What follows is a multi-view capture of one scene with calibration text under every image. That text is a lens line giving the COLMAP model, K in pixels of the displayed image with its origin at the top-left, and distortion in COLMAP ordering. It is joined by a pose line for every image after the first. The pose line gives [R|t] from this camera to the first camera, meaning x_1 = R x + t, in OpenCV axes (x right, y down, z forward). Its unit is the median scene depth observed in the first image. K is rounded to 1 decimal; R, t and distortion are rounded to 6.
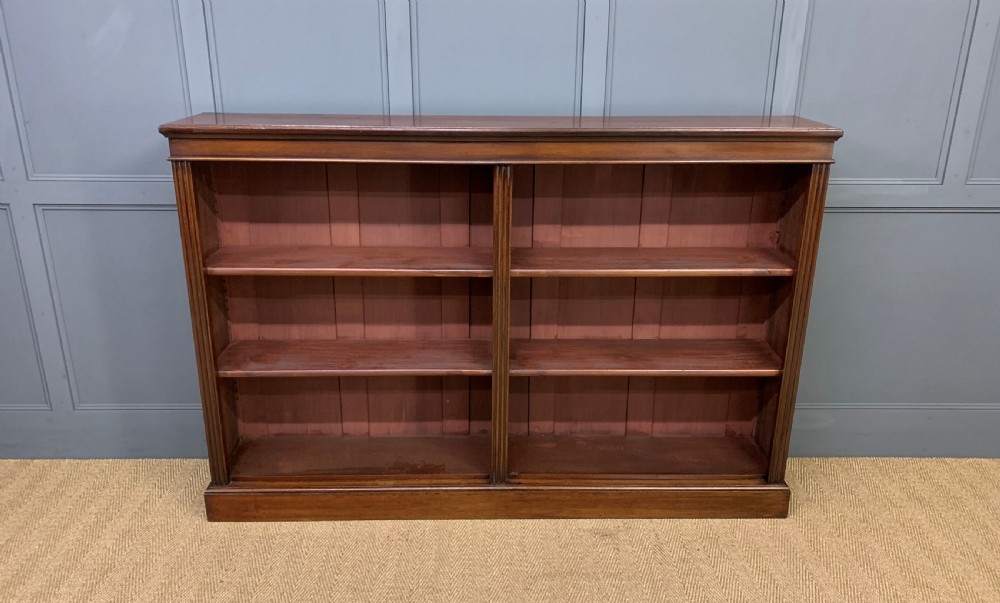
lens RADIAL K [[787.9, 0, 495.9], [0, 787.9, 329.8], [0, 0, 1]] dist [0.084081, -0.001639]
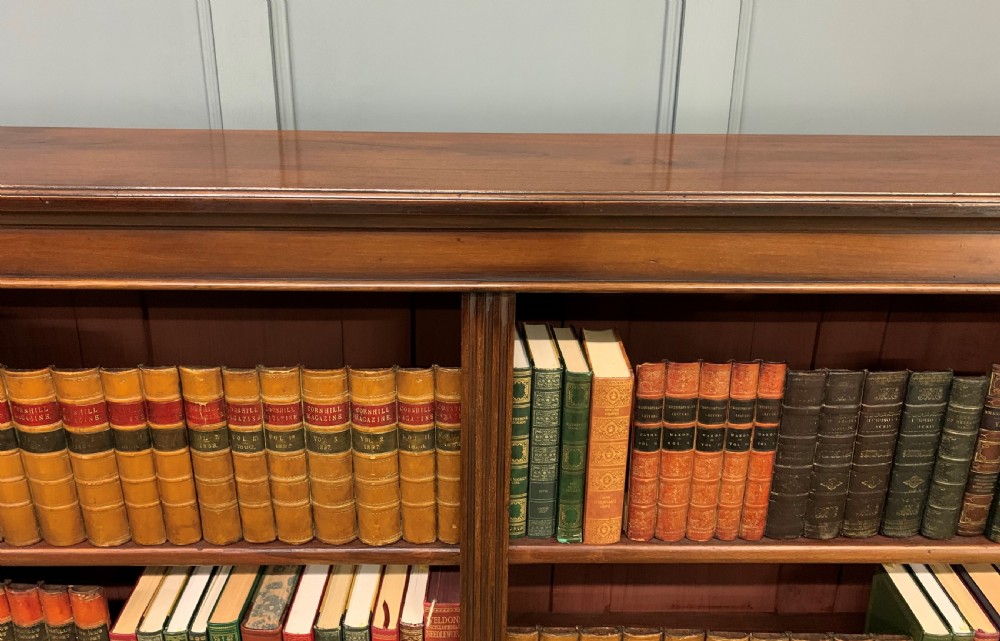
lens RADIAL K [[824.4, 0, 494.5], [0, 824.4, 290.5], [0, 0, 1]] dist [0.004704, -0.024034]
pose [[0.999961, 0.002999, 0.008272, 0.007950], [-0.002780, 0.999649, -0.026343, -0.174885], [-0.008348, 0.026319, 0.999619, 0.565654]]
